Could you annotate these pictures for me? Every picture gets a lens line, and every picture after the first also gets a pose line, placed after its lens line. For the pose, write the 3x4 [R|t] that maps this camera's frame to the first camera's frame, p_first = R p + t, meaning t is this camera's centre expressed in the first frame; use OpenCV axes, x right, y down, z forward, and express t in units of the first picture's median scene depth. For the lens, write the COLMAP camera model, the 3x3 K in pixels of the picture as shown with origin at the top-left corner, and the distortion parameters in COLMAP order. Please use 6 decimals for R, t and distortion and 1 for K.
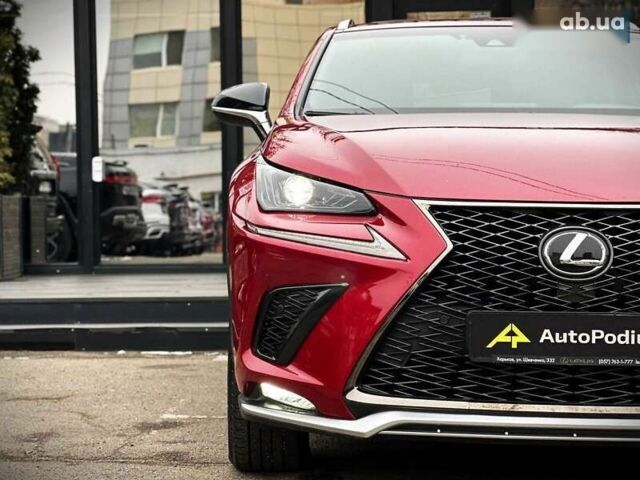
lens RADIAL K [[1457.8, 0, 317.1], [0, 1457.8, 221.7], [0, 0, 1]] dist [-0.069796, 4.400447]
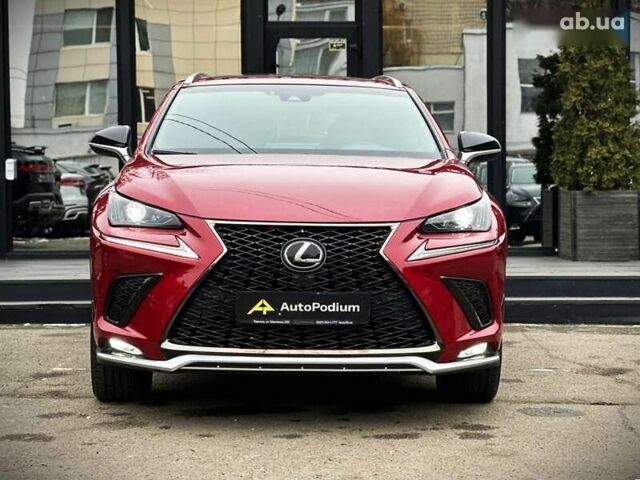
lens RADIAL K [[1457.8, 0, 317.1], [0, 1457.8, 221.7], [0, 0, 1]] dist [-0.069796, 4.400447]
pose [[0.998645, 0.001449, 0.052018, 0.108413], [-0.002191, 0.999896, 0.014220, -0.037045], [-0.051992, -0.014315, 0.998545, -0.585390]]
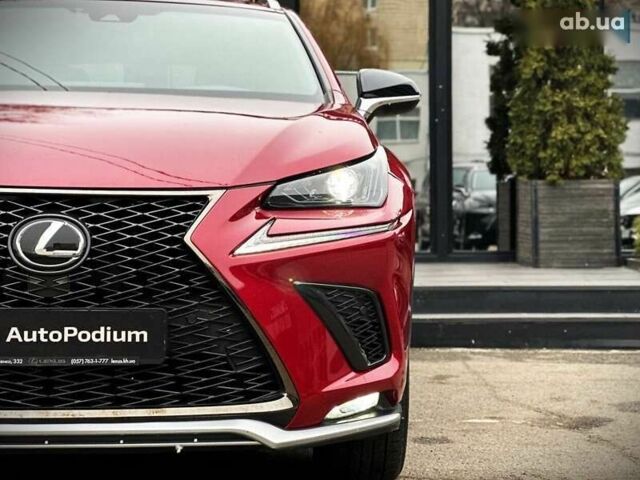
lens RADIAL K [[1457.8, 0, 317.1], [0, 1457.8, 221.7], [0, 0, 1]] dist [-0.069796, 4.400447]
pose [[0.997408, 0.002515, 0.071916, 0.276554], [-0.002848, 0.999986, 0.004540, 0.003398], [-0.071903, -0.004733, 0.997400, 0.076491]]
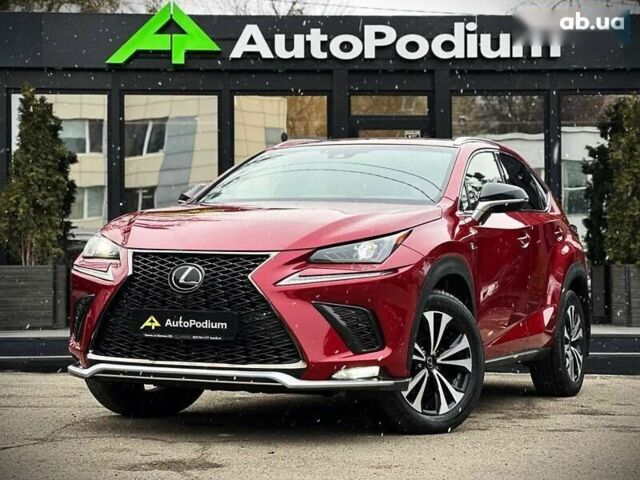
lens RADIAL K [[1457.8, 0, 317.1], [0, 1457.8, 221.7], [0, 0, 1]] dist [-0.069796, 4.400447]
pose [[0.920012, -0.004354, -0.391867, 1.031401], [-0.021168, 0.997926, -0.060786, 0.058390], [0.391319, 0.064219, 0.918012, -0.600109]]
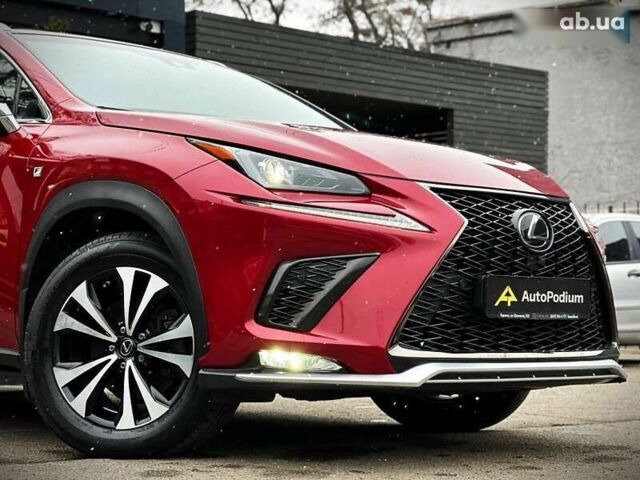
lens RADIAL K [[1457.8, 0, 317.1], [0, 1457.8, 221.7], [0, 0, 1]] dist [-0.069796, 4.400447]
pose [[0.700681, 0.043571, 0.712143, -0.836657], [0.003944, 0.997882, -0.064933, 0.093866], [-0.713463, 0.048306, 0.699025, 0.259922]]
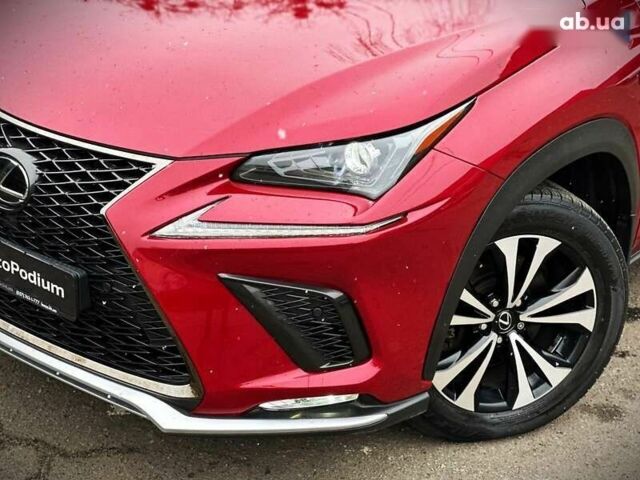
lens RADIAL K [[1457.8, 0, 317.1], [0, 1457.8, 221.7], [0, 0, 1]] dist [-0.069796, 4.400447]
pose [[0.776394, 0.282081, -0.563598, 0.869026], [-0.061511, 0.923894, 0.377673, -0.321629], [0.627239, -0.258555, 0.734656, 0.422123]]
